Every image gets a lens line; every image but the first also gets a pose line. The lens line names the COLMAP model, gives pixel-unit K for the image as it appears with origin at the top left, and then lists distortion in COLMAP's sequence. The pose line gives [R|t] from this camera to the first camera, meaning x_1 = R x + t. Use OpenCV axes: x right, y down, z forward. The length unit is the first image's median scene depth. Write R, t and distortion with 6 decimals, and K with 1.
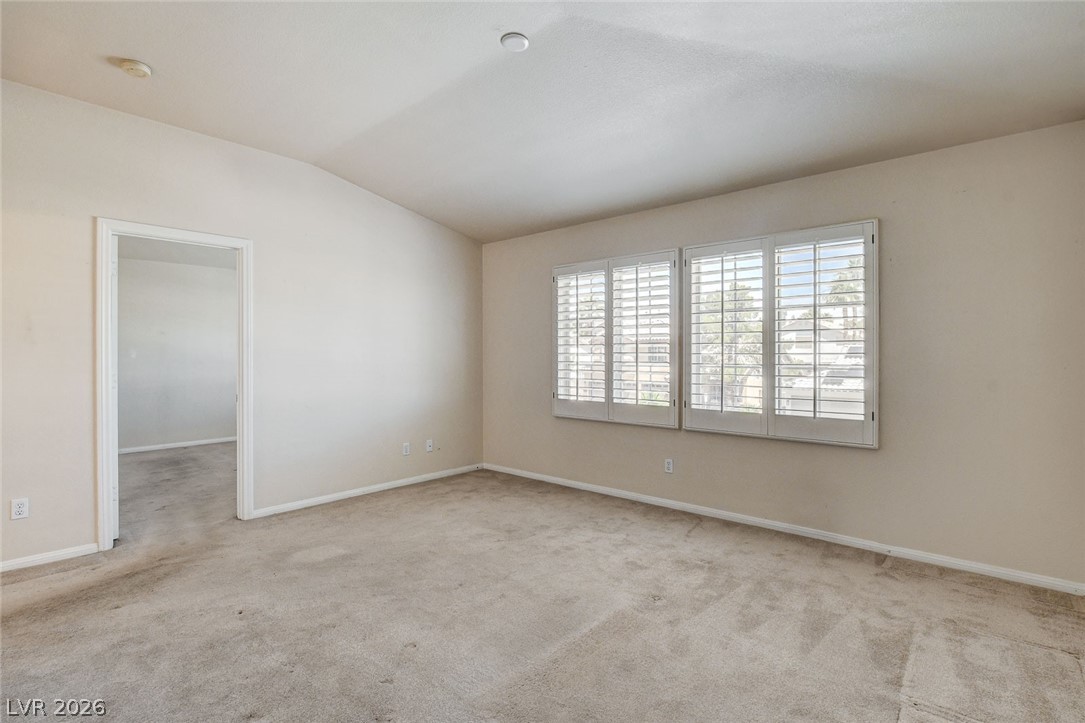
lens RADIAL K [[520.8, 0, 545.9], [0, 520.8, 363.0], [0, 0, 1]] dist [-0.012960, 0.000403]
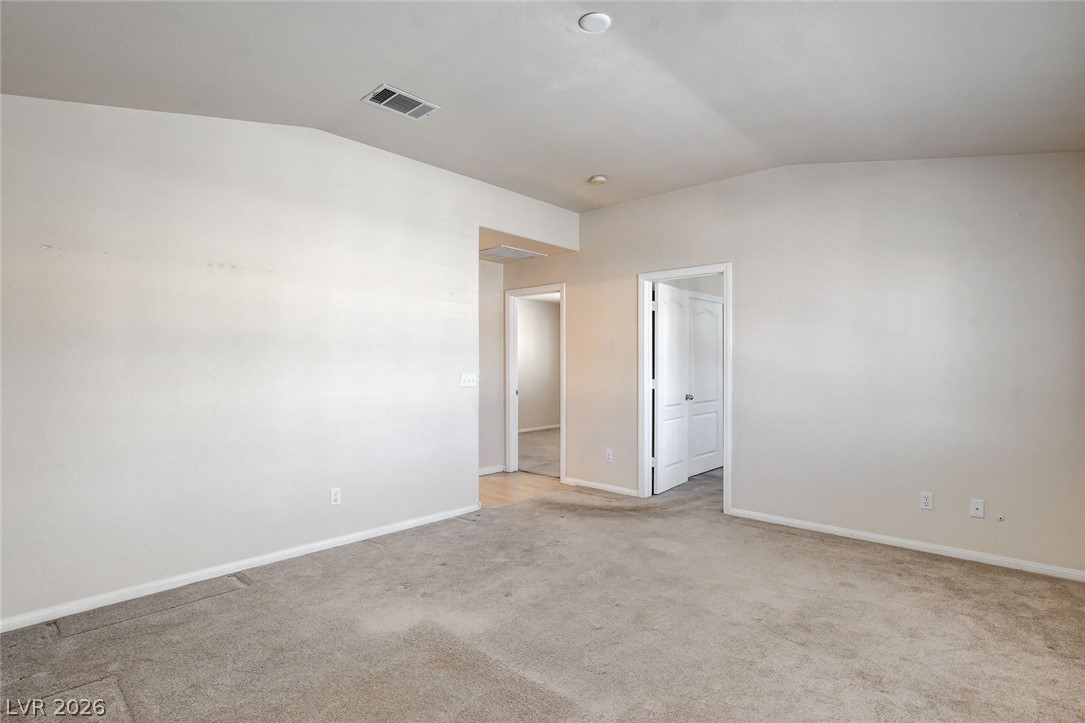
lens RADIAL K [[520.8, 0, 513.2], [0, 520.8, 372.3], [0, 0, 1]] dist [-0.012960, 0.000403]
pose [[-0.045763, 0.012137, -0.998879, 0.622050], [-0.014178, 0.999818, 0.012798, -0.011254], [0.998852, 0.014748, -0.045582, 0.655659]]
